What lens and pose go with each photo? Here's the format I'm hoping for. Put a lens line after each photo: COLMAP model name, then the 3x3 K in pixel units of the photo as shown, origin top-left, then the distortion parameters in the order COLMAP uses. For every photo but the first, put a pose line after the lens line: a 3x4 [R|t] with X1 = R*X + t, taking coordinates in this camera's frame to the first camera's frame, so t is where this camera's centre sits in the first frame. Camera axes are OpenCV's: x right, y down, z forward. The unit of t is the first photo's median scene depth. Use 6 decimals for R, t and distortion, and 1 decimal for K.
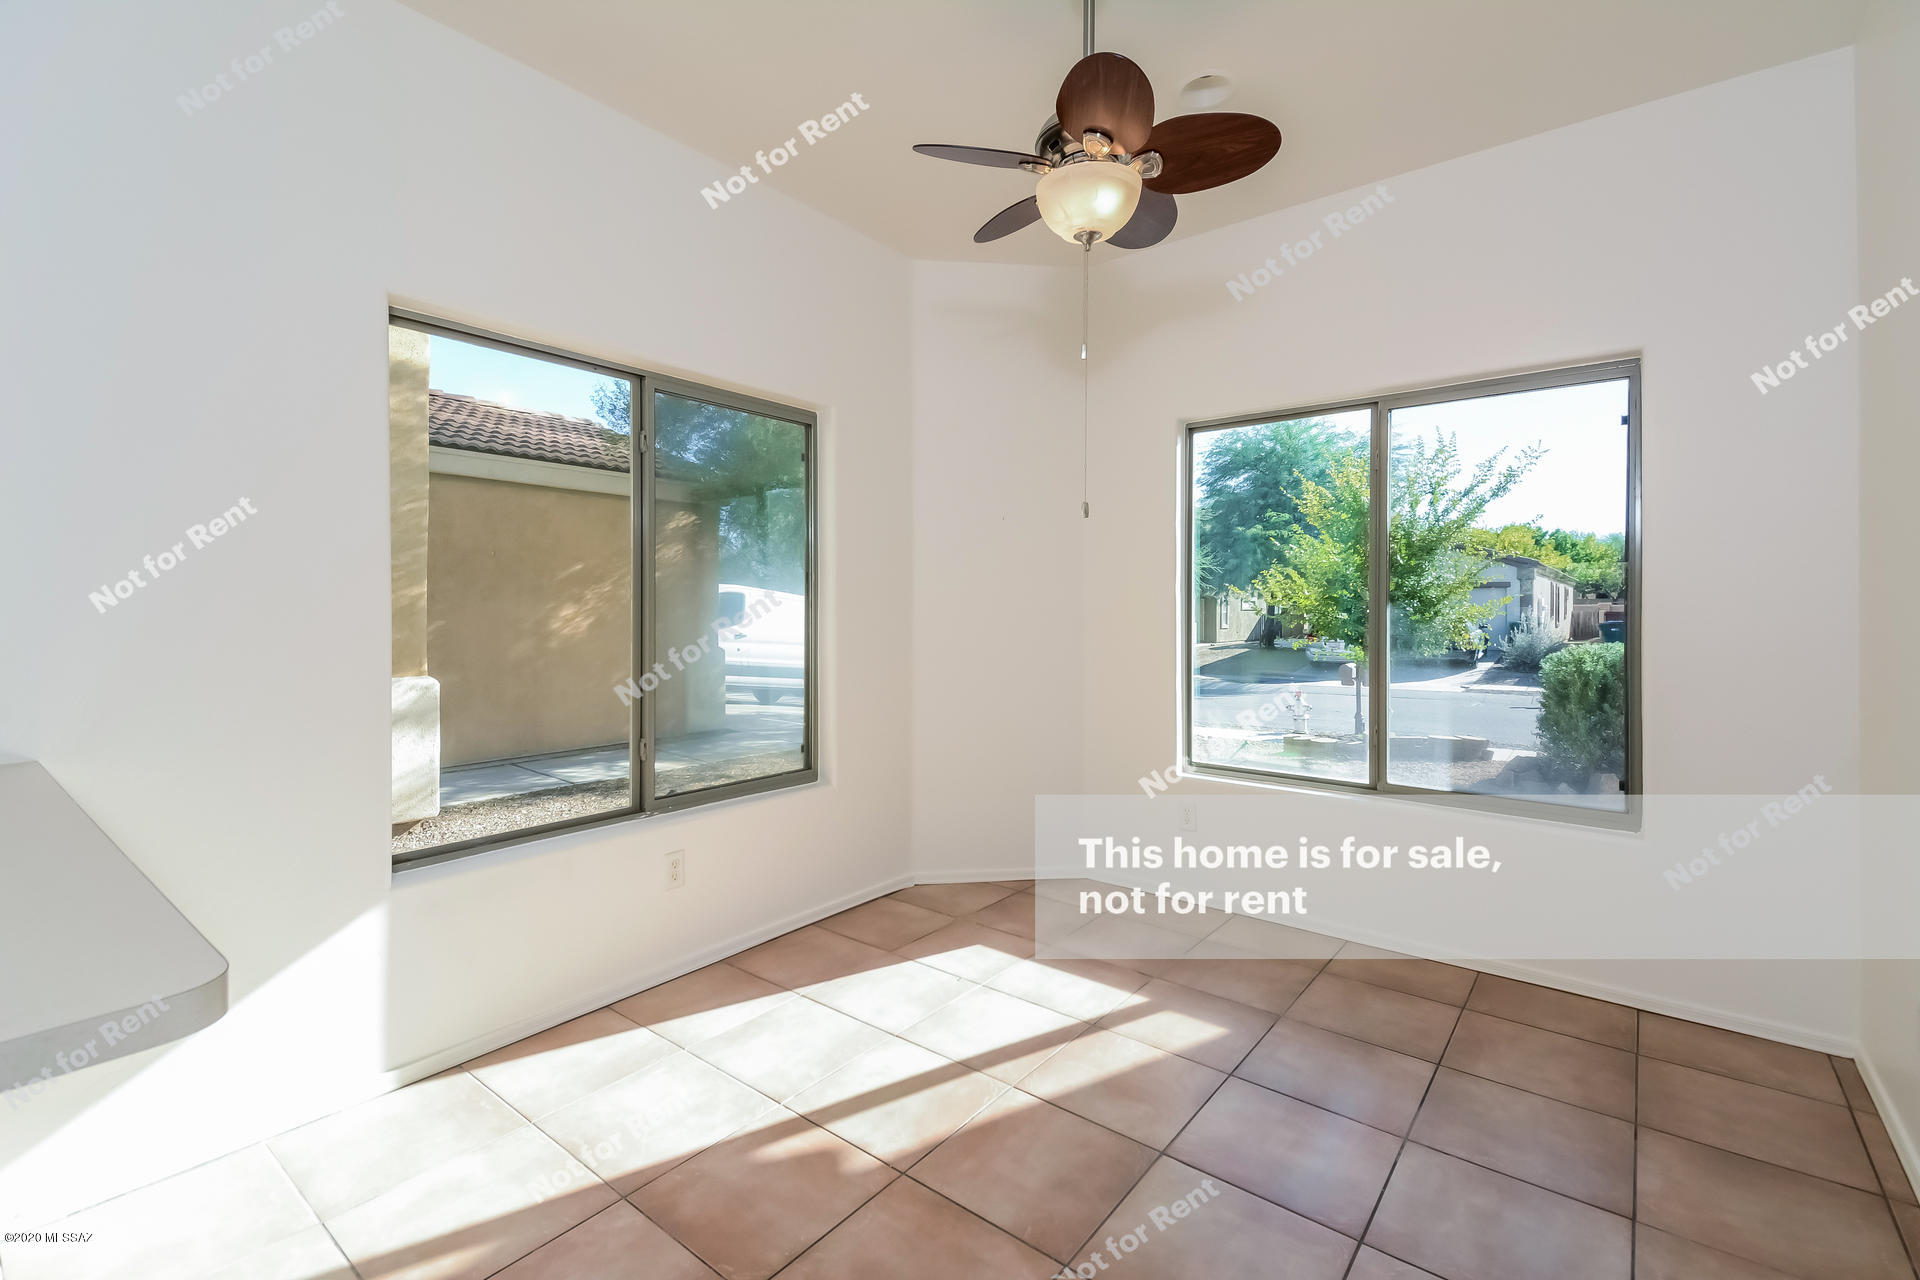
lens RADIAL K [[844.9, 0, 952.8], [0, 844.9, 633.4], [0, 0, 1]] dist [0.000863, -0.000296]
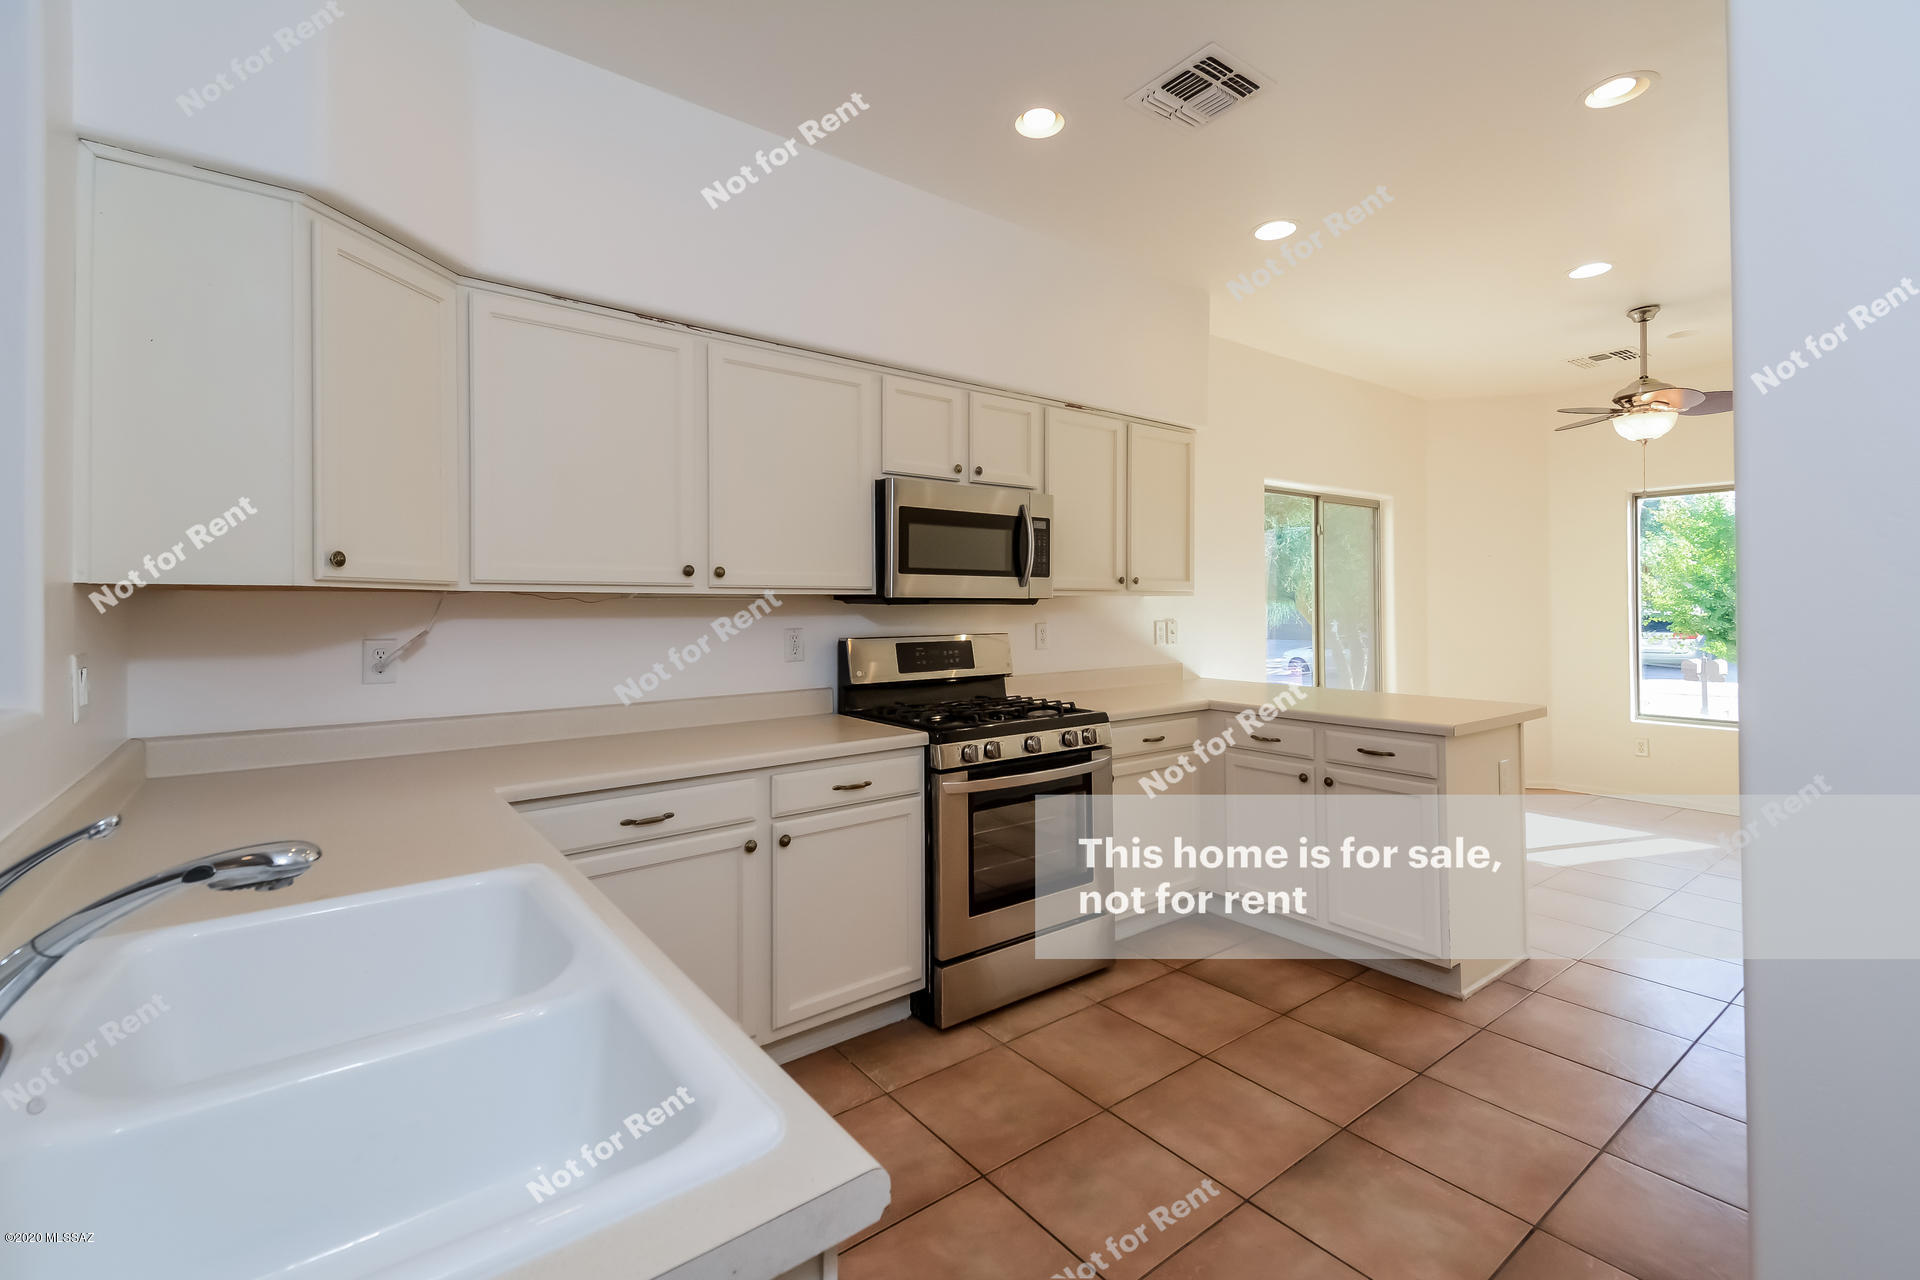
lens RADIAL K [[844.9, 0, 951.7], [0, 844.9, 623.1], [0, 0, 1]] dist [0.000863, -0.000296]
pose [[0.967020, 0.005571, -0.254638, -1.858360], [-0.004943, 0.999983, 0.003106, -0.073441], [0.254651, -0.001744, 0.967032, -2.753699]]
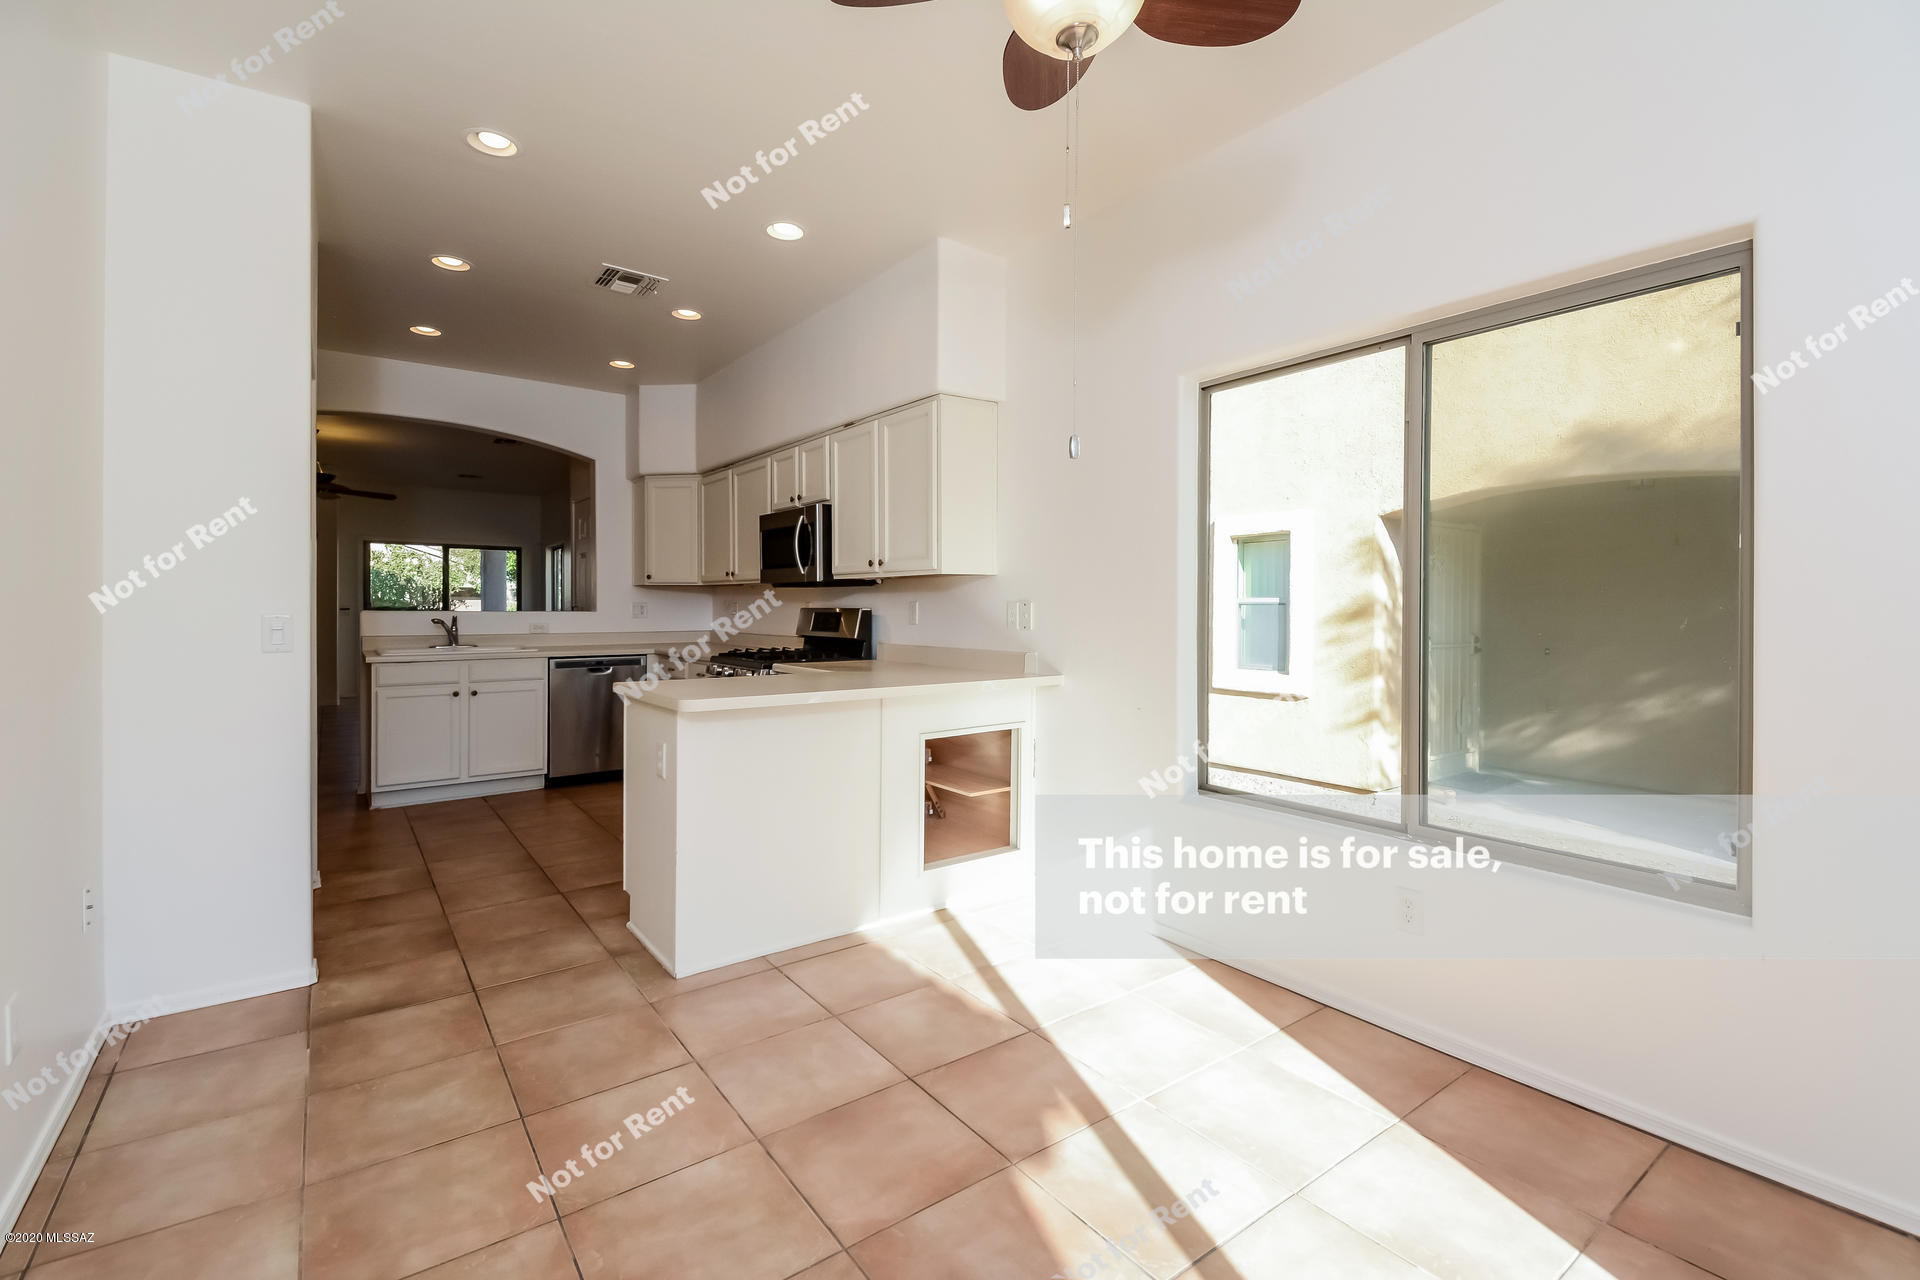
lens RADIAL K [[844.9, 0, 963.1], [0, 844.9, 629.1], [0, 0, 1]] dist [0.000863, -0.000296]
pose [[-0.261622, 0.019778, -0.964968, 0.527011], [-0.024342, 0.999337, 0.027082, -0.014812], [0.964863, 0.030575, -0.260967, 0.682319]]
